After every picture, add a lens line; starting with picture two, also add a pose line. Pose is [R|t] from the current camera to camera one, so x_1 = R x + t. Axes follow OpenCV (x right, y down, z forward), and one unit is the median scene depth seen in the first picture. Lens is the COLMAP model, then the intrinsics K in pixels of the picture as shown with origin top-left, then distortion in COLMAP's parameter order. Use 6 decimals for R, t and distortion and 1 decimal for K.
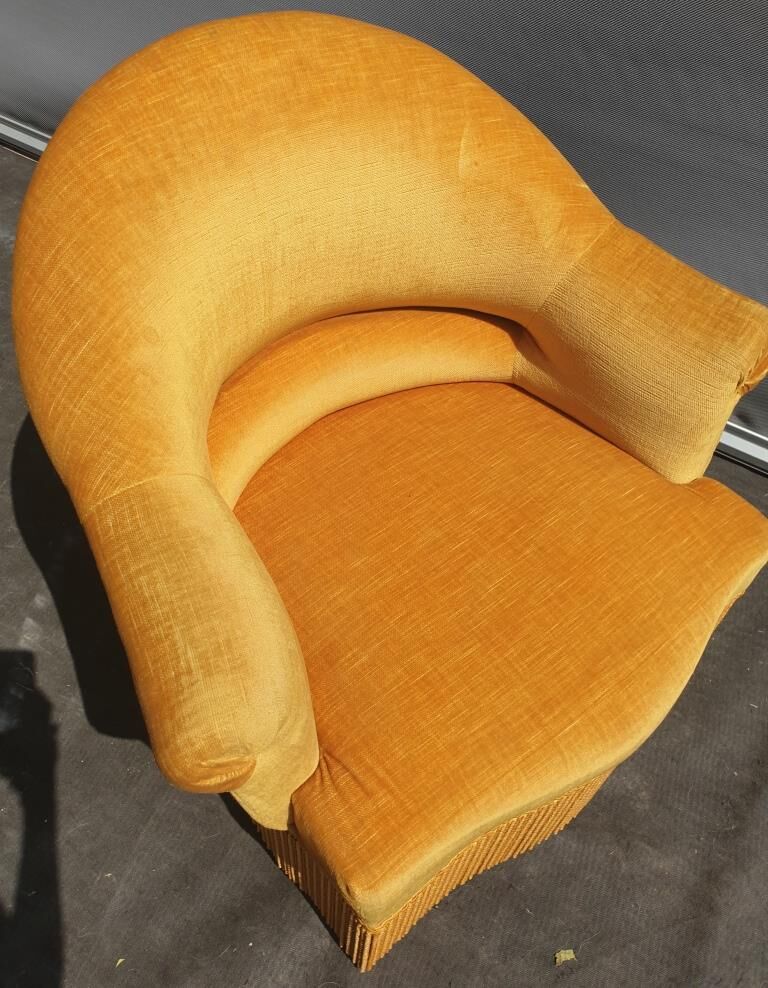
lens RADIAL K [[783.5, 0, 355.5], [0, 783.5, 454.8], [0, 0, 1]] dist [0.081803, -0.120591]
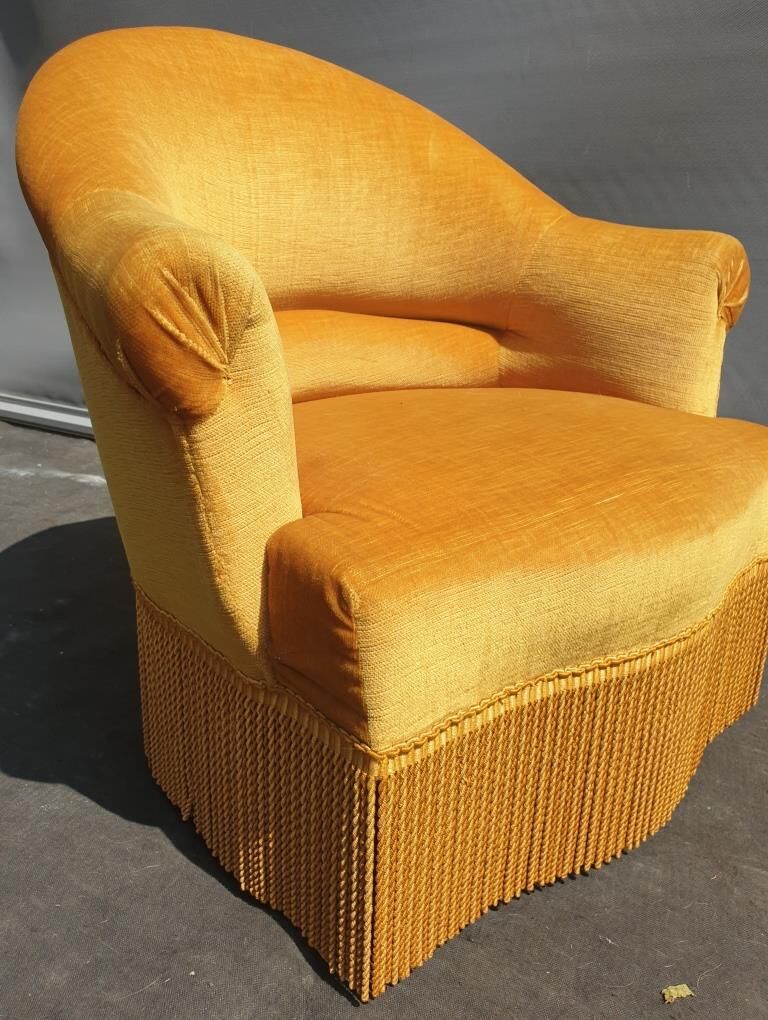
lens RADIAL K [[781.7, 0, 346.0], [0, 781.7, 512.0], [0, 0, 1]] dist [0.136877, -0.197247]
pose [[0.999848, -0.013875, 0.010598, -0.009296], [0.017314, 0.866229, -0.499348, 0.733277], [-0.002252, 0.499455, 0.866337, 0.289851]]
